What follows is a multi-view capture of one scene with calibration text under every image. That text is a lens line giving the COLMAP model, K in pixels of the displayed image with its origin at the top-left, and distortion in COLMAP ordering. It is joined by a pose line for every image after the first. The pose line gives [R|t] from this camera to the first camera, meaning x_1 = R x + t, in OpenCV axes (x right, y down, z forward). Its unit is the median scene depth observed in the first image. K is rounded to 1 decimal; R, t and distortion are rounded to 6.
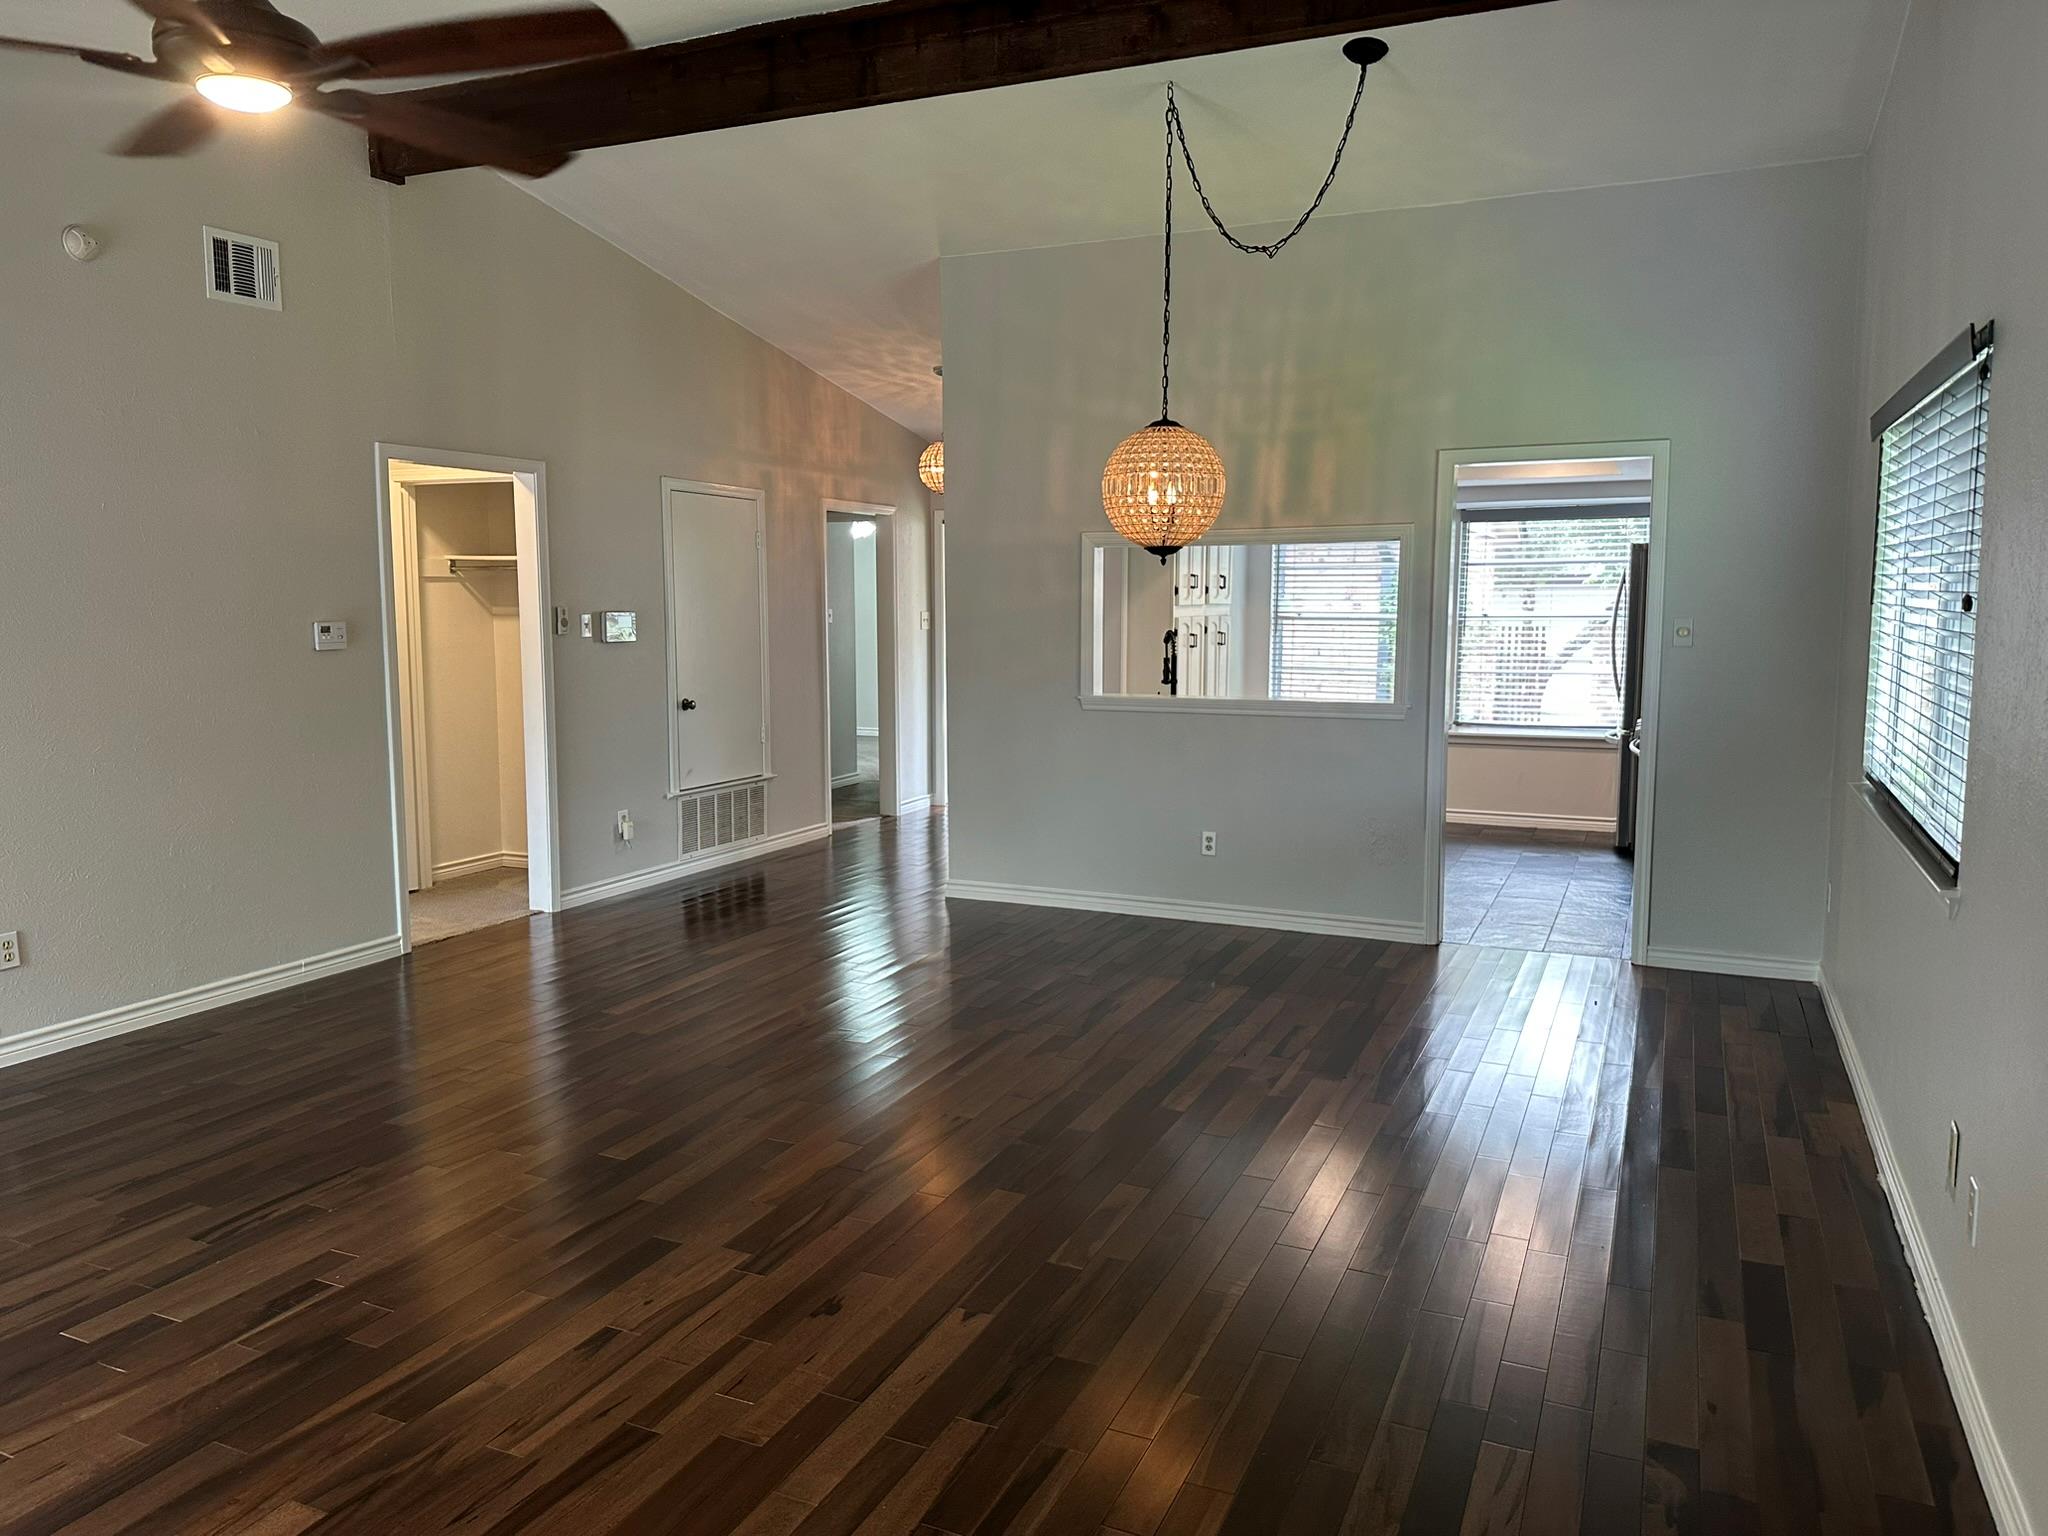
lens RADIAL K [[1420.3, 0, 1022.4], [0, 1420.3, 758.2], [0, 0, 1]] dist [0.050554, -0.061870]
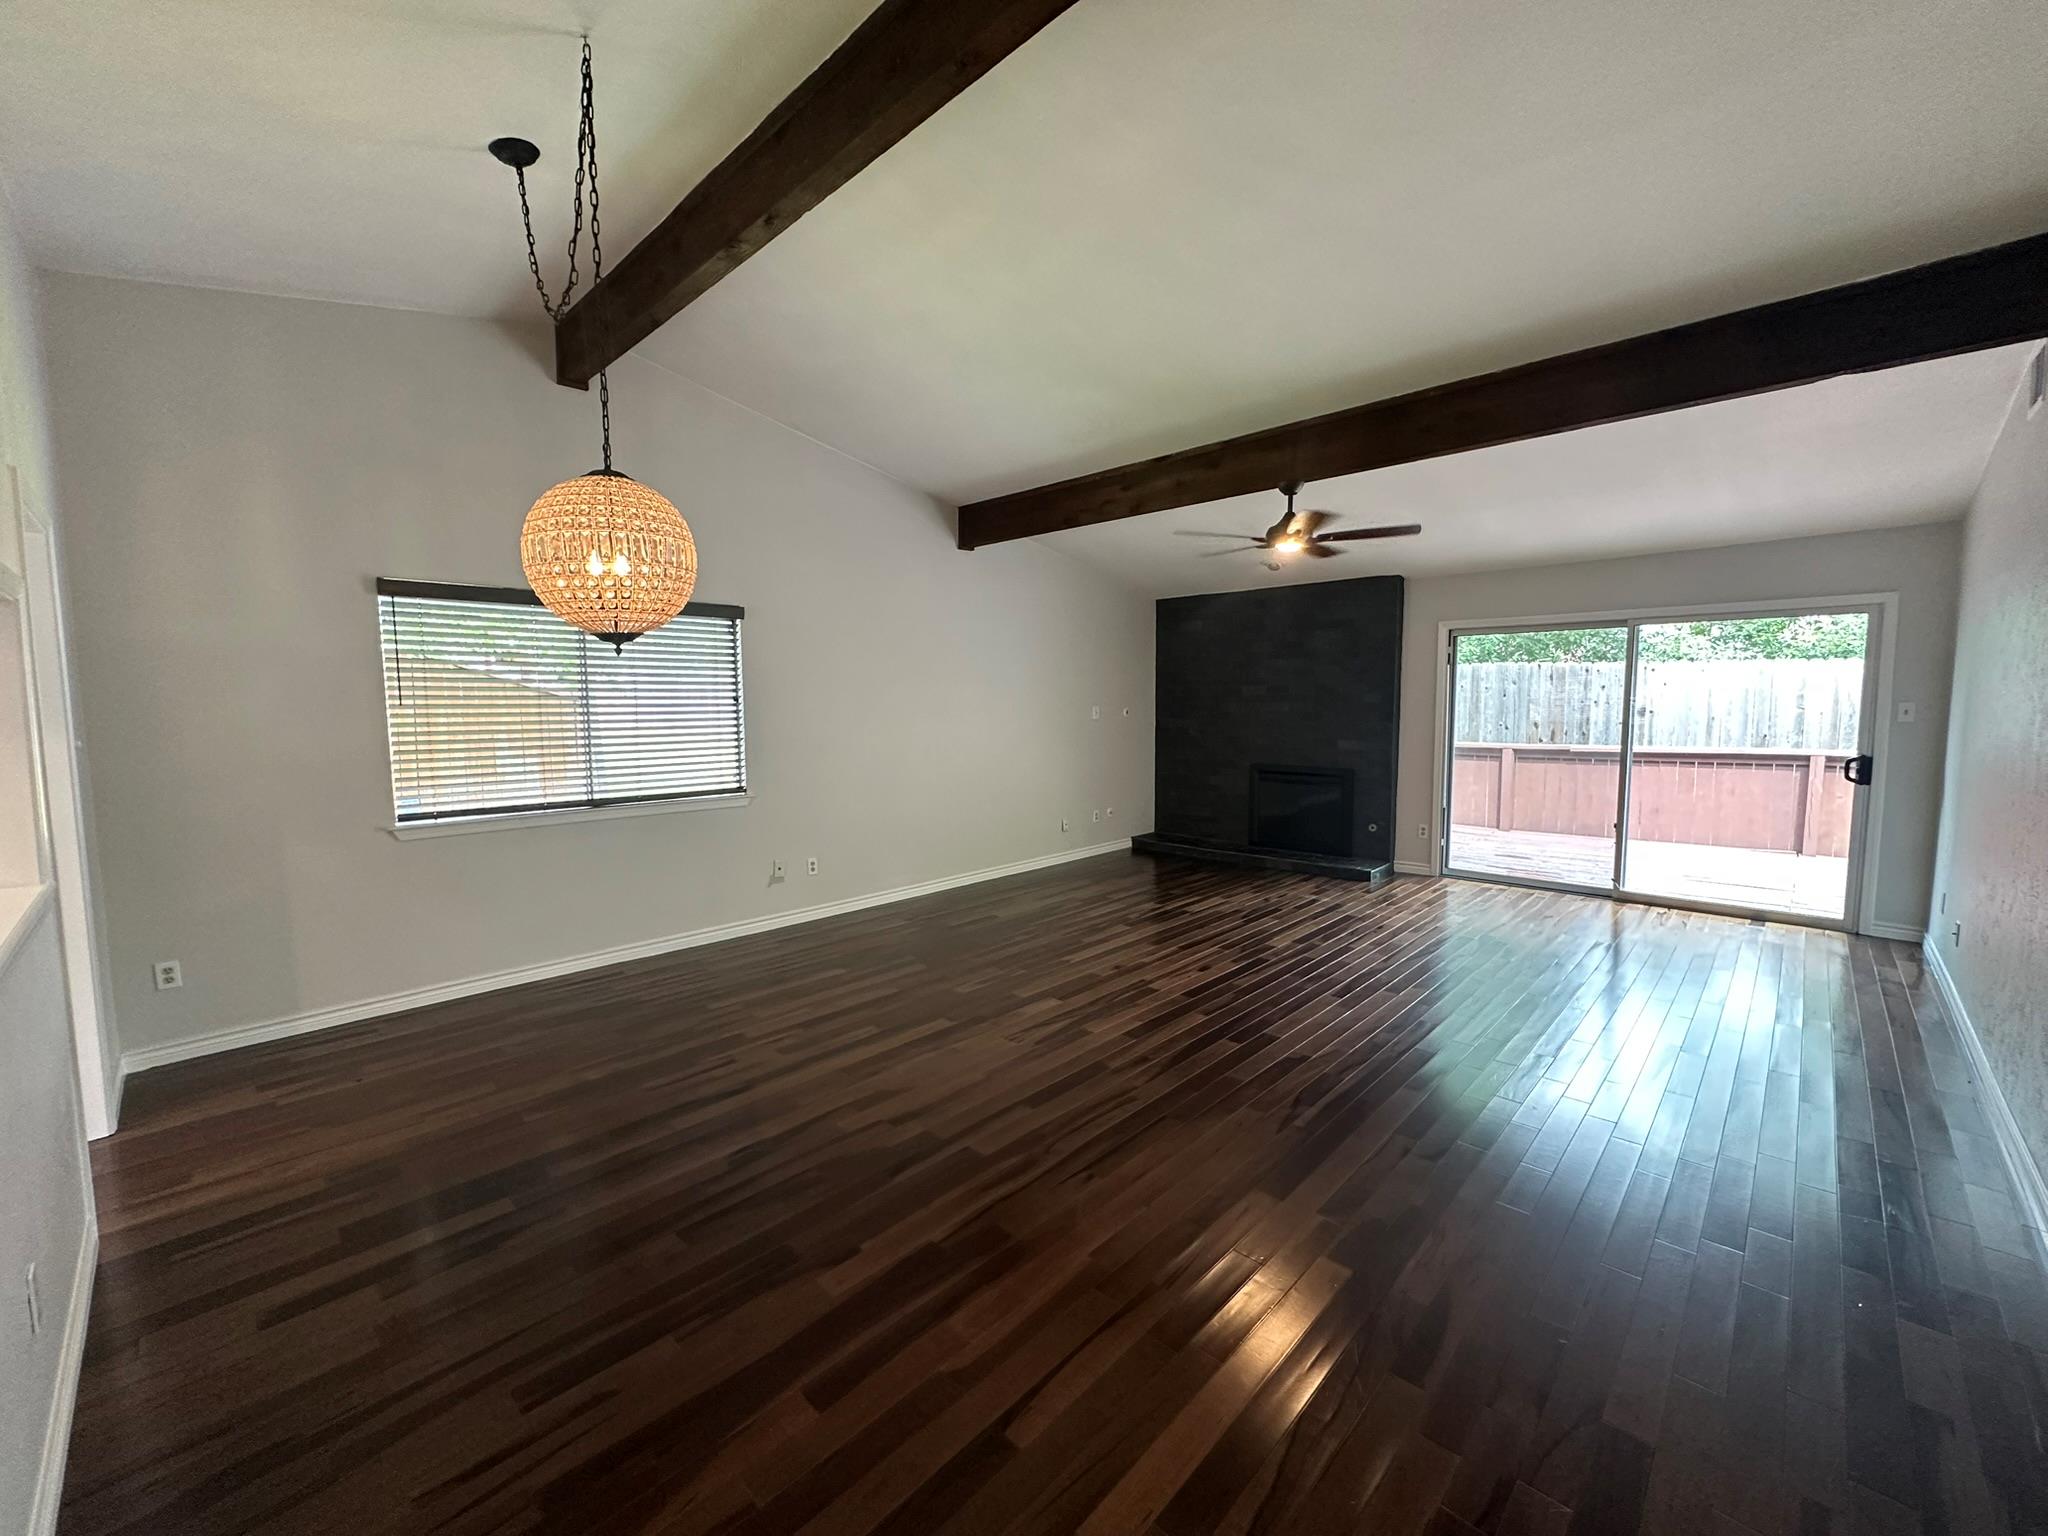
lens RADIAL K [[810.9, 0, 1029.6], [0, 810.9, 762.1], [0, 0, 1]] dist [0.002856, -0.001883]
pose [[-0.942334, -0.017532, 0.334213, -0.270118], [0.046013, 0.982357, 0.181269, -0.149577], [-0.331495, 0.186194, -0.924902, 1.354891]]
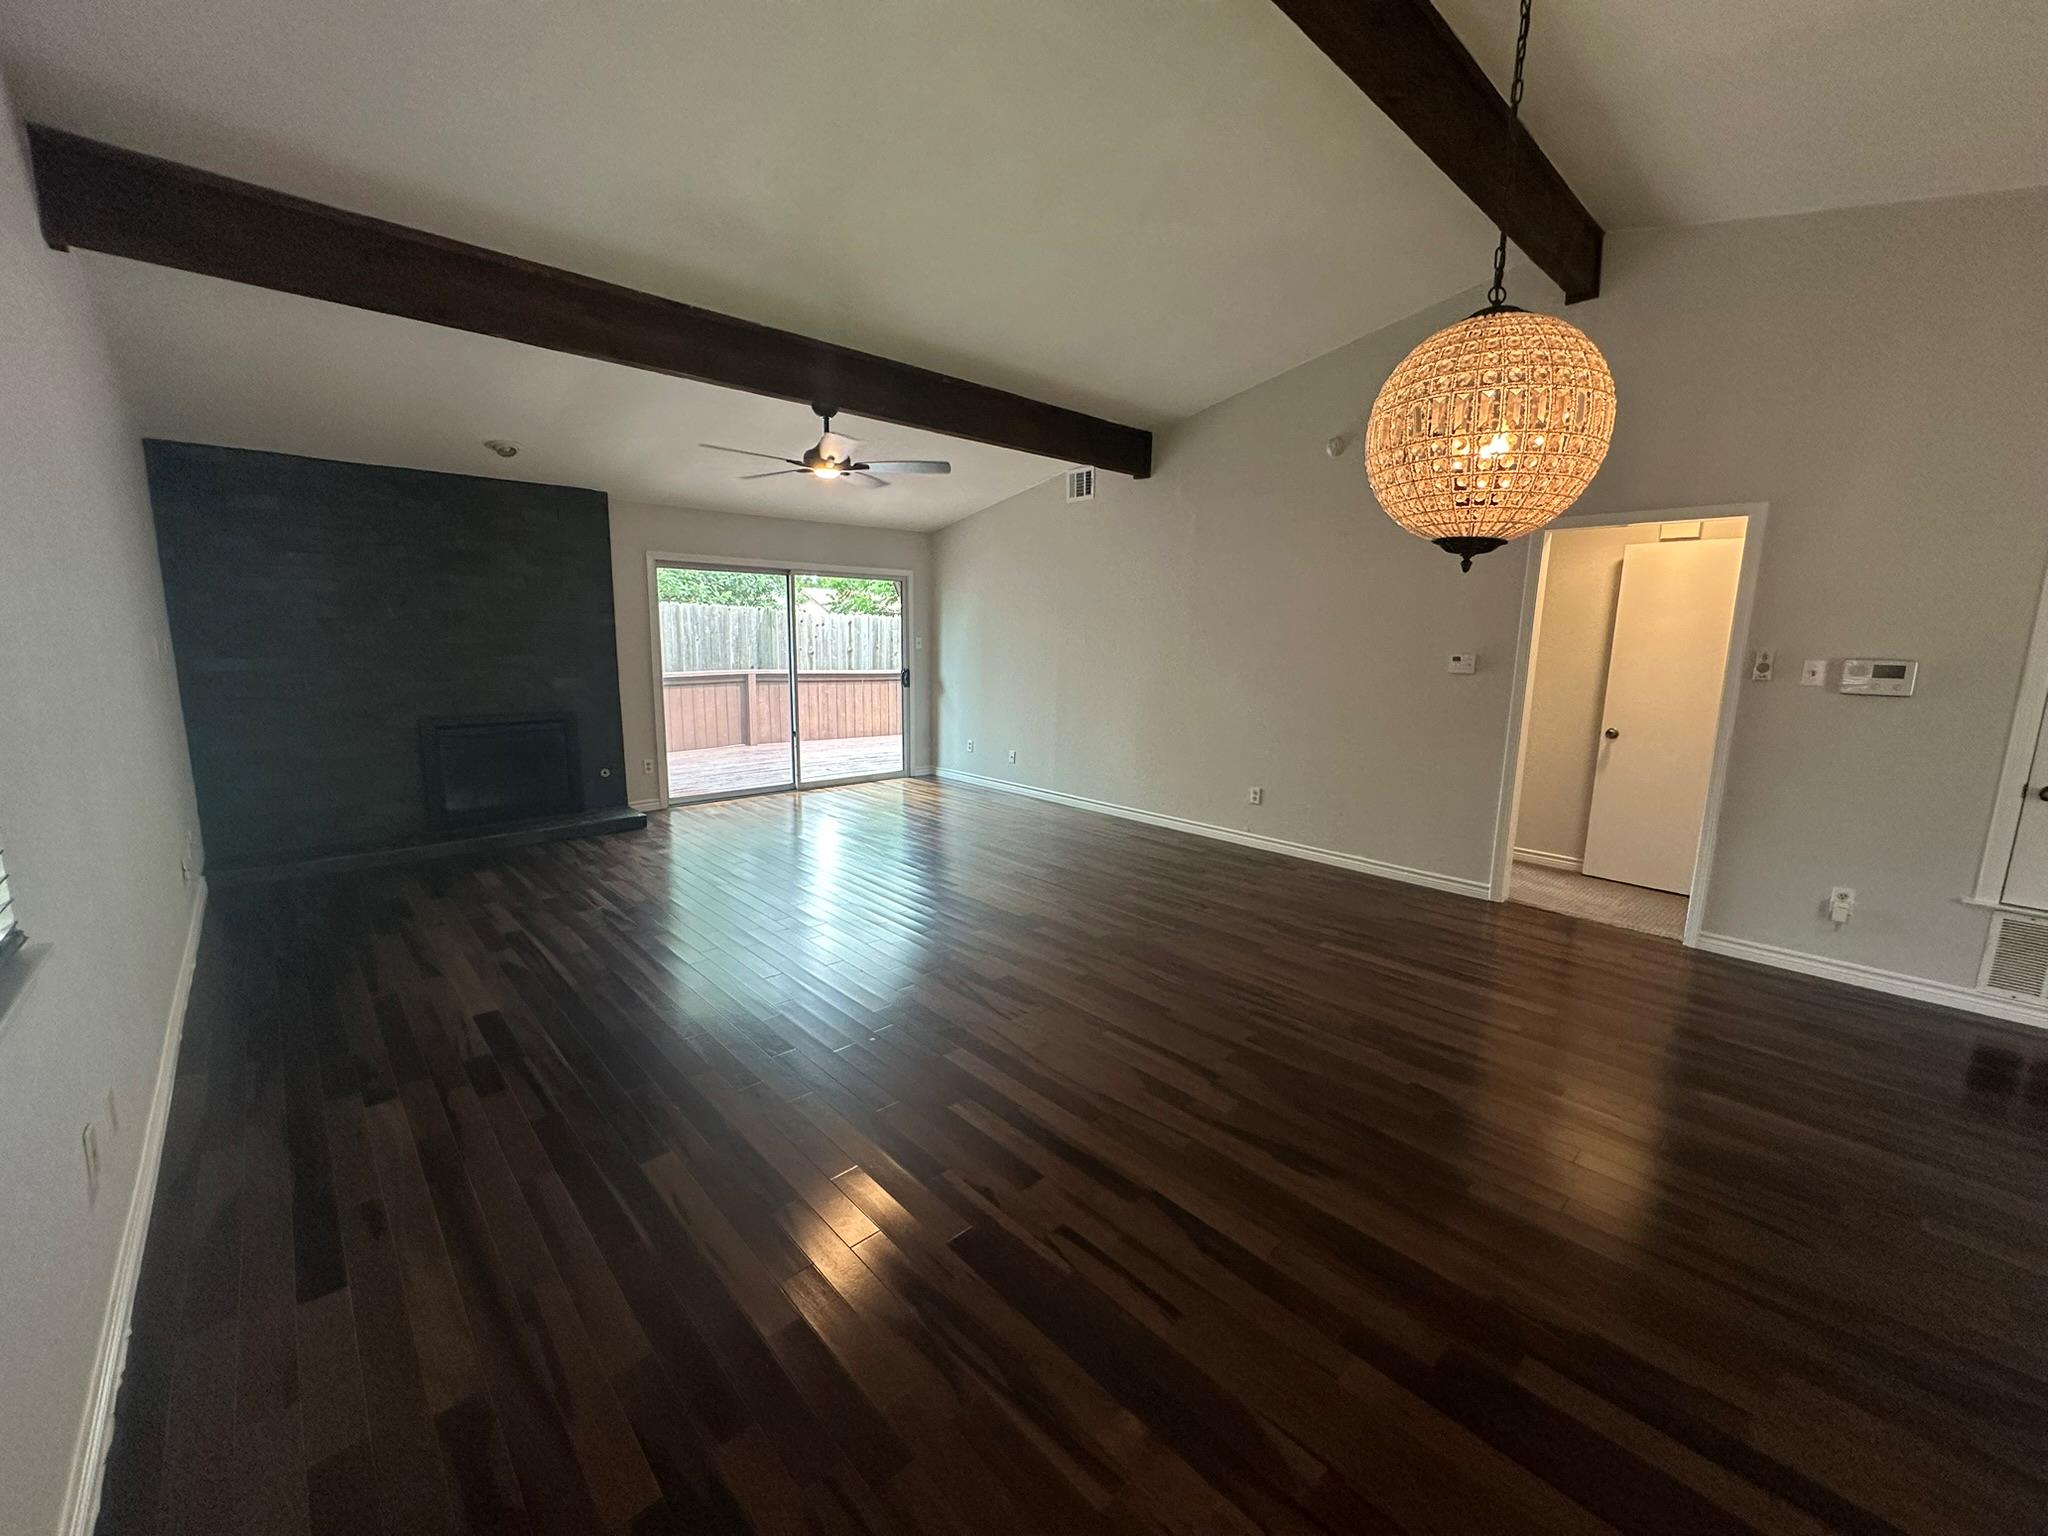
lens RADIAL K [[810.9, 0, 1021.9], [0, 810.9, 747.6], [0, 0, 1]] dist [0.002856, -0.001883]
pose [[-0.388431, 0.120978, -0.913502, 0.486953], [-0.119244, 0.976410, 0.180013, -0.104004], [0.913730, 0.178852, -0.364842, 0.968120]]
